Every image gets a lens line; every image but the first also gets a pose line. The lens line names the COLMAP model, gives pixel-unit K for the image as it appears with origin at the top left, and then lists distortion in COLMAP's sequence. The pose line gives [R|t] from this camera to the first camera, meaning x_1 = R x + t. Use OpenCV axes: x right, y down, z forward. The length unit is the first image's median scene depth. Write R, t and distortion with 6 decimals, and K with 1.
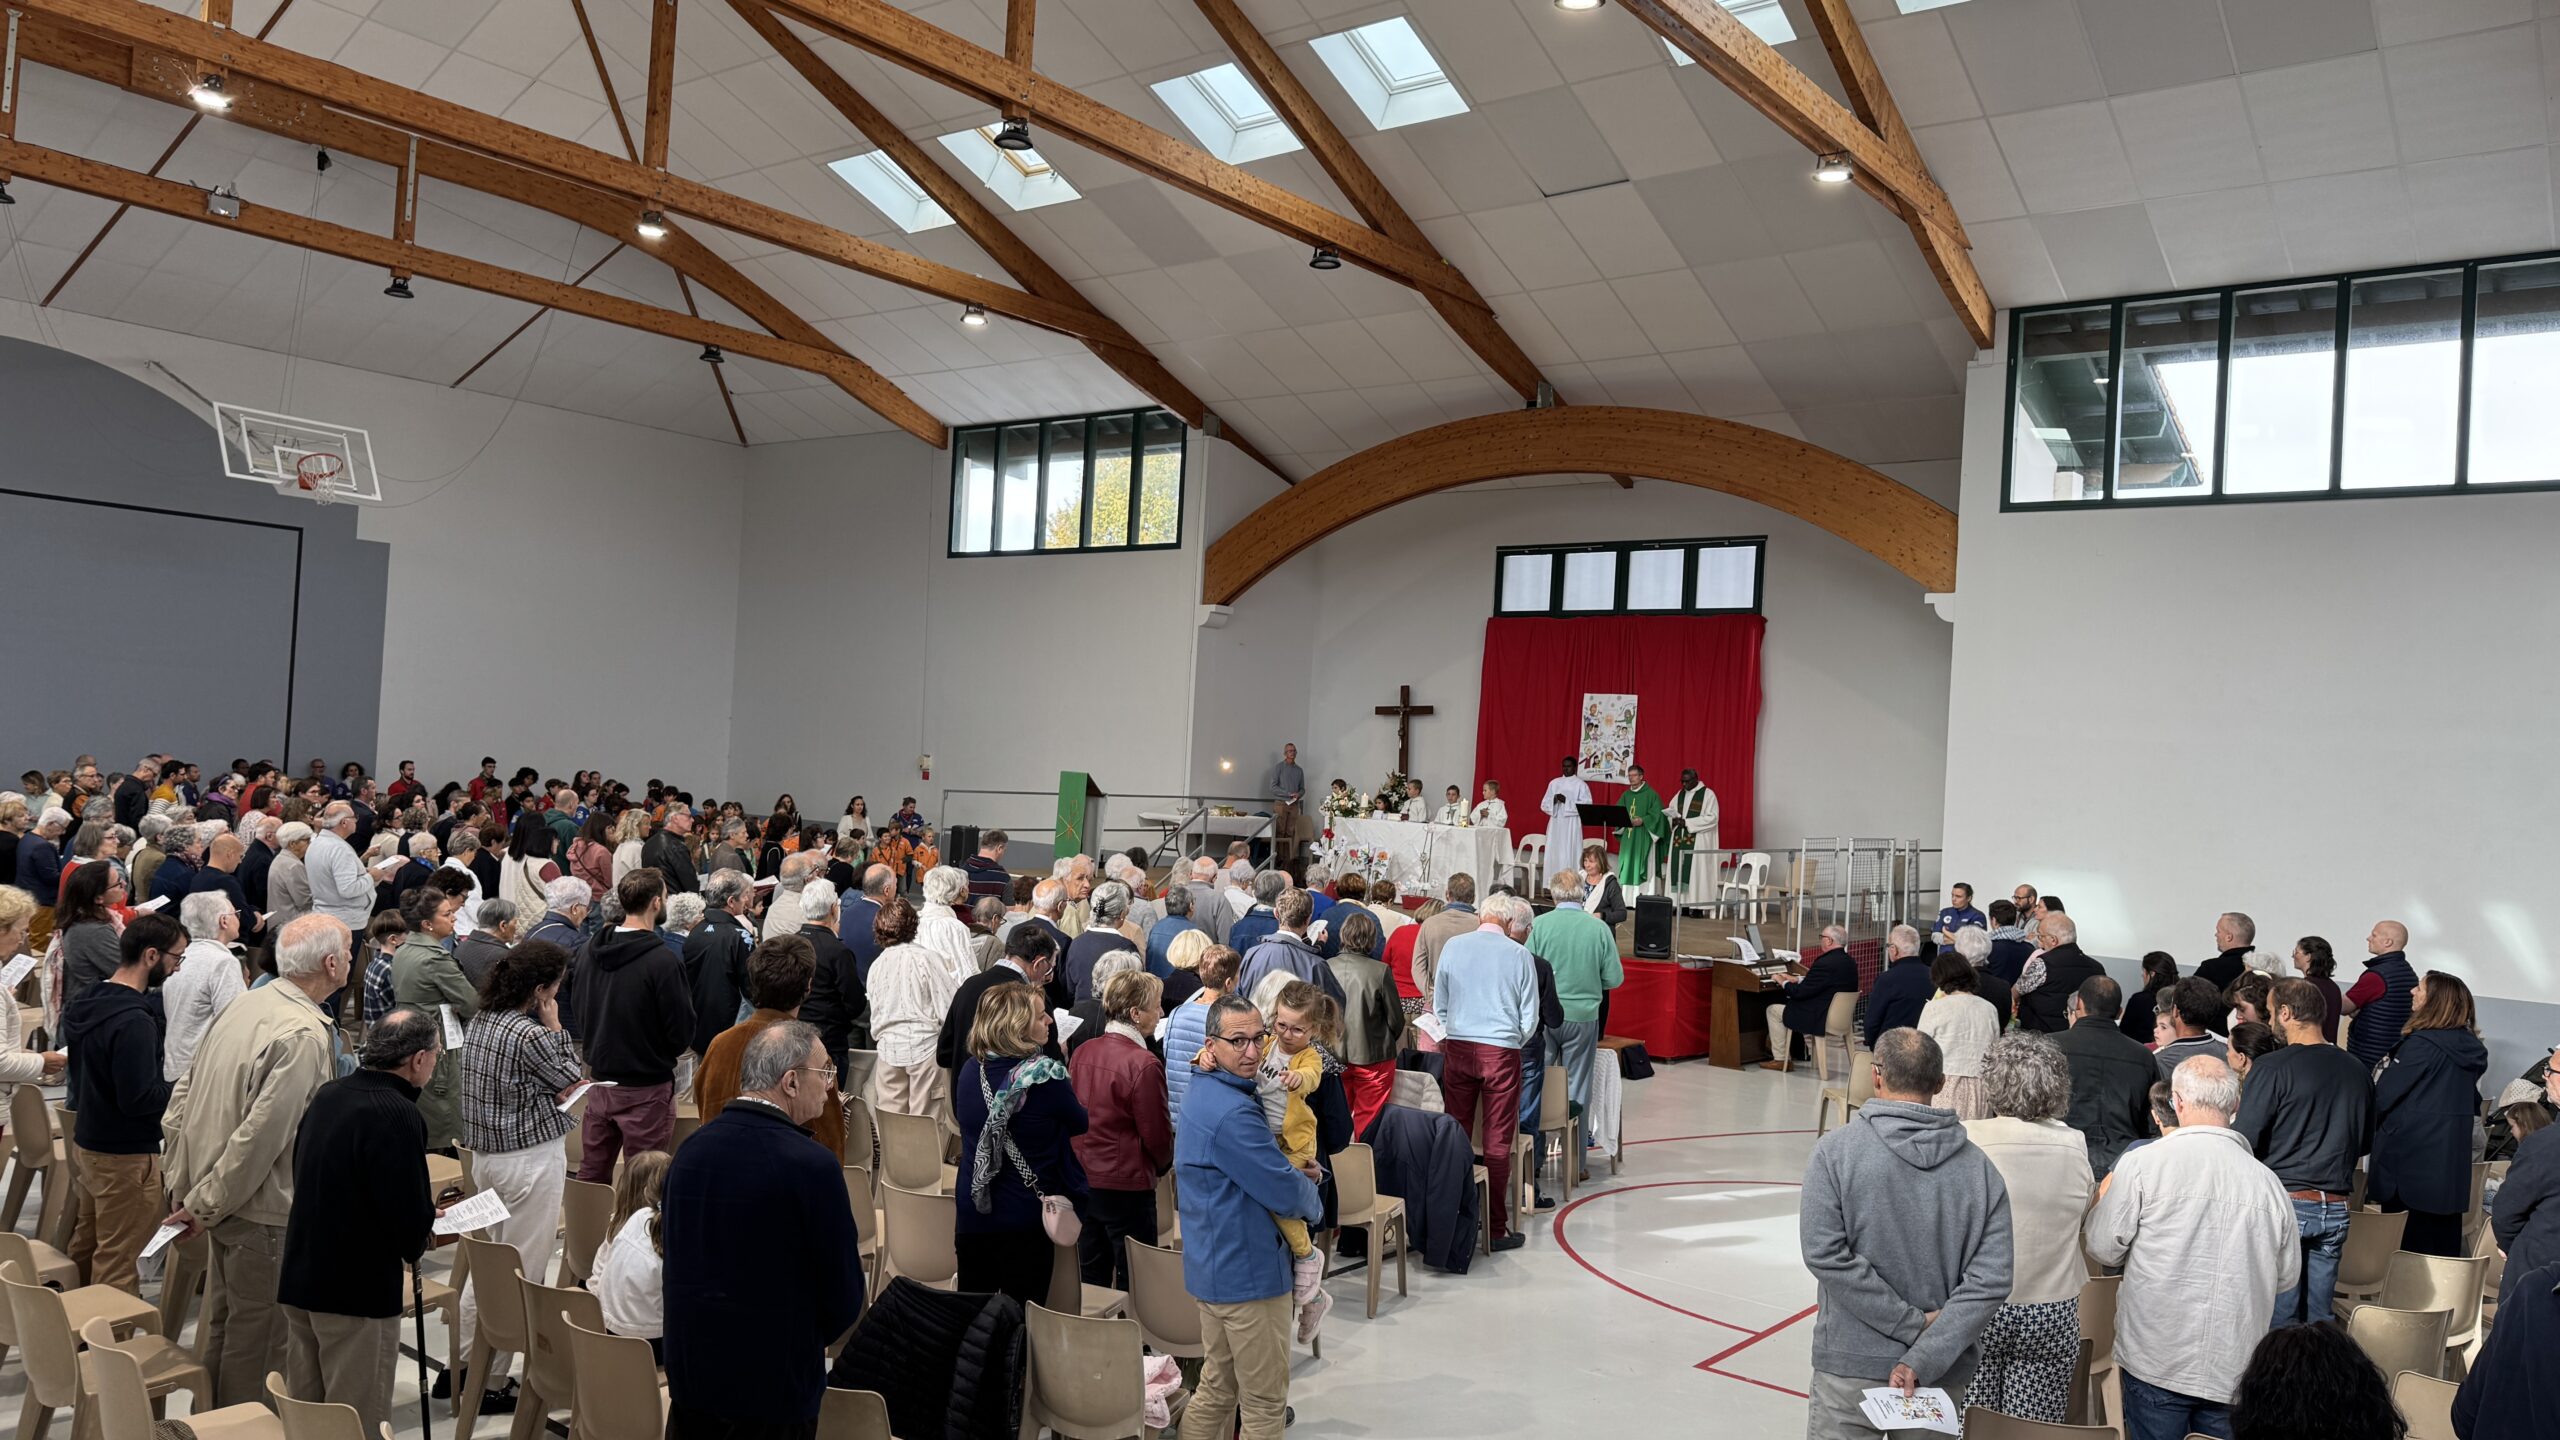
lens RADIAL K [[1788.2, 0, 1280.0], [0, 1788.2, 720.0], [0, 0, 1]] dist [0.091756, -0.113951]
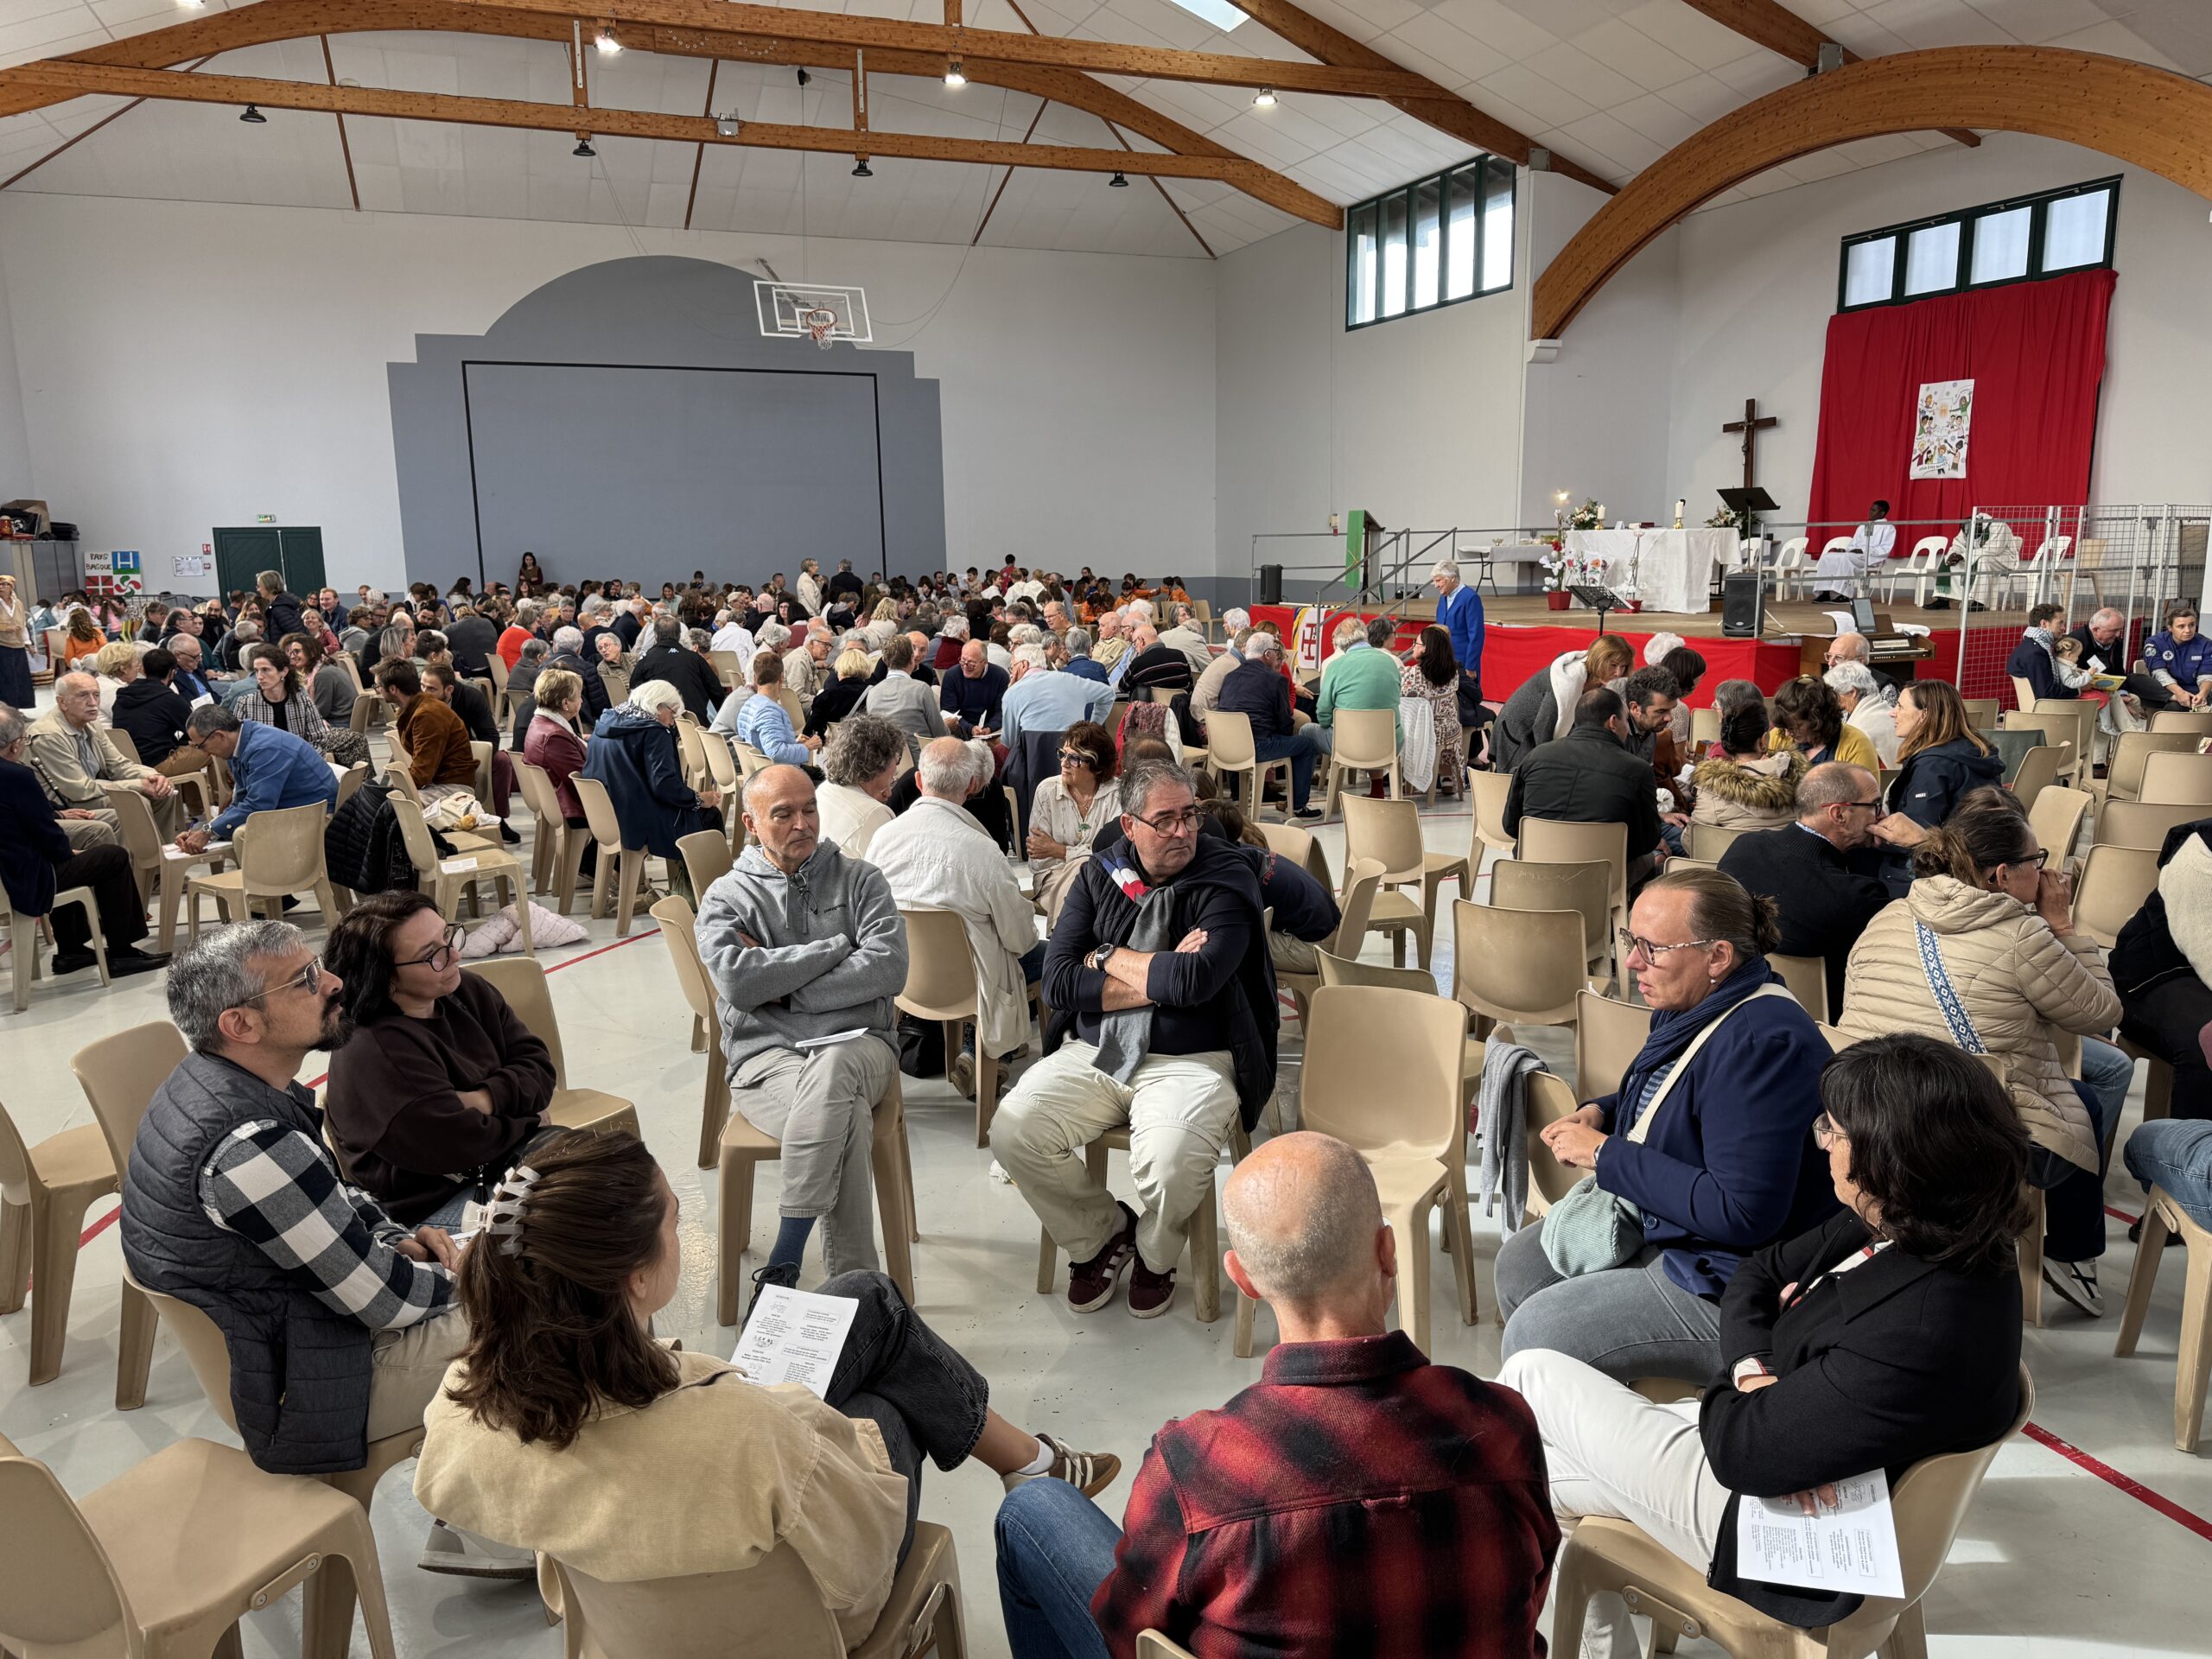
lens RADIAL K [[1583.6, 0, 1109.9], [0, 1583.6, 816.5], [0, 0, 1]] dist [0.064060, -0.079282]
pose [[0.860854, 0.021970, -0.508377, 0.238271], [0.071695, 0.983865, 0.163922, 0.040116], [0.503776, -0.177560, 0.845389, 0.035343]]
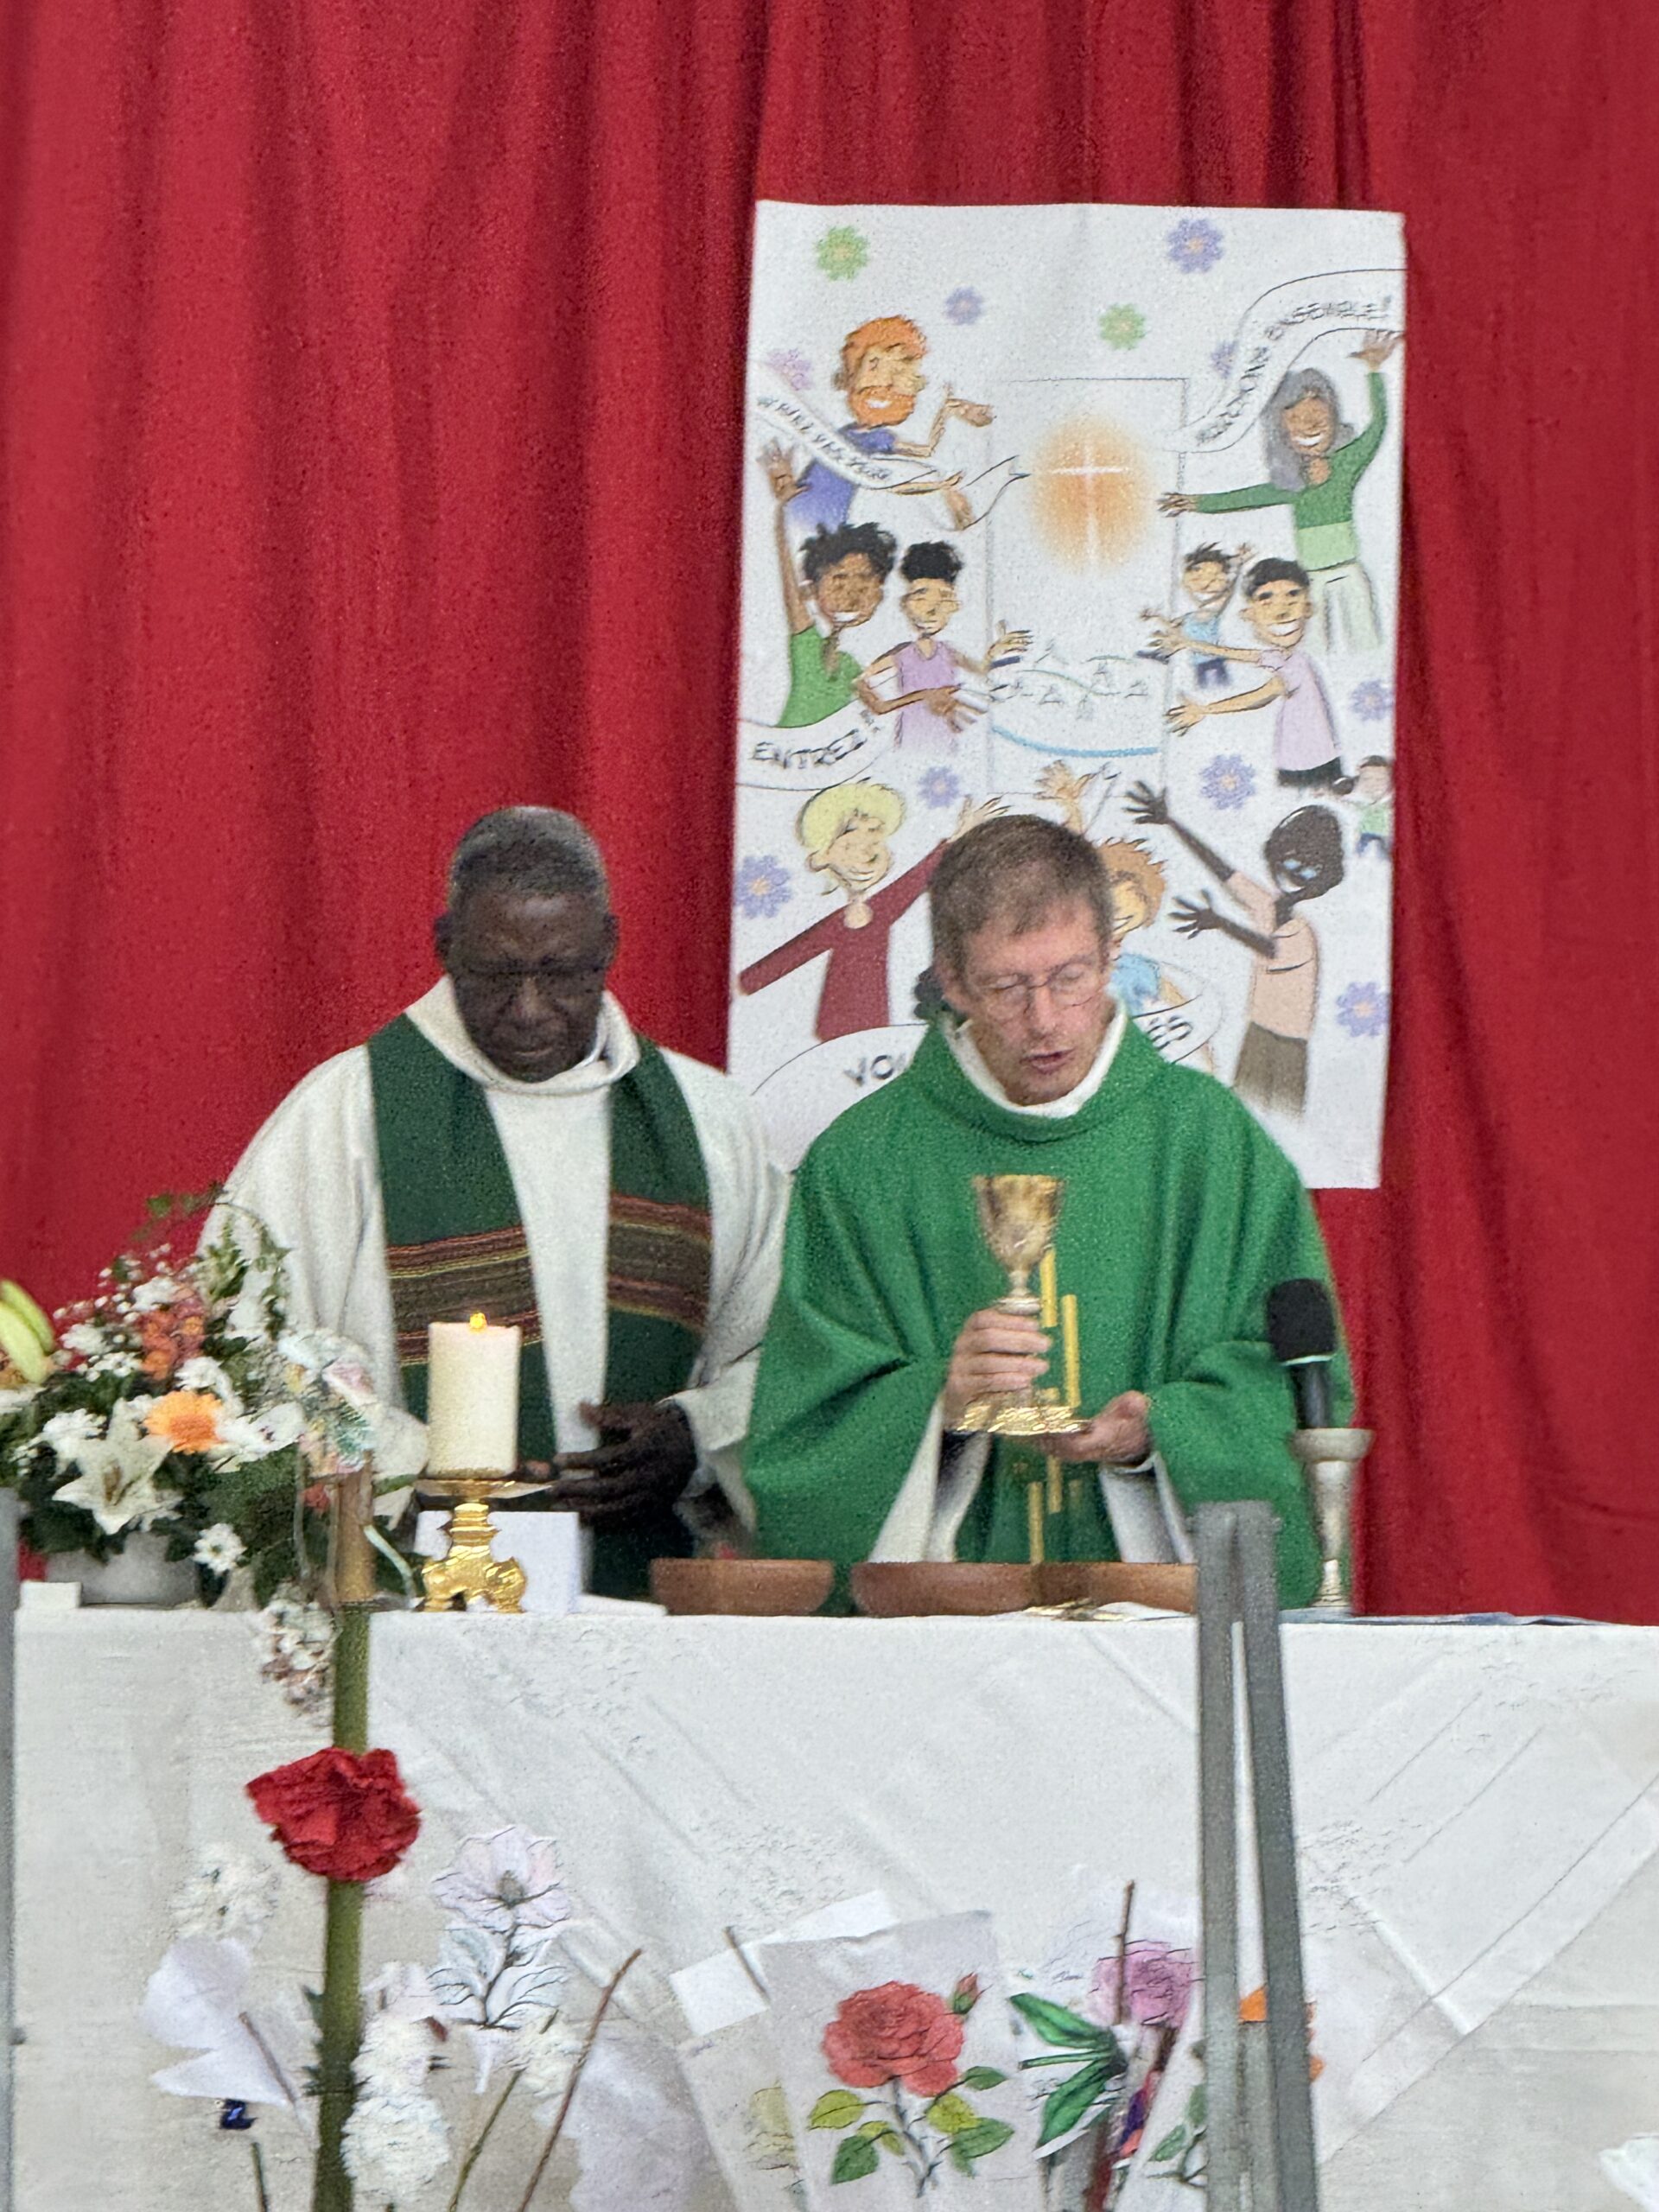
lens RADIAL K [[15821.0, 0, 829.5], [0, 15821.0, 1106.0], [0, 0, 1]] dist [-0.190705, -9.076822]
pose [[0.792086, -0.024635, 0.609912, -0.314583], [0.021635, 0.999690, 0.012282, 0.020943], [-0.610026, 0.003468, 0.792374, 0.373162]]
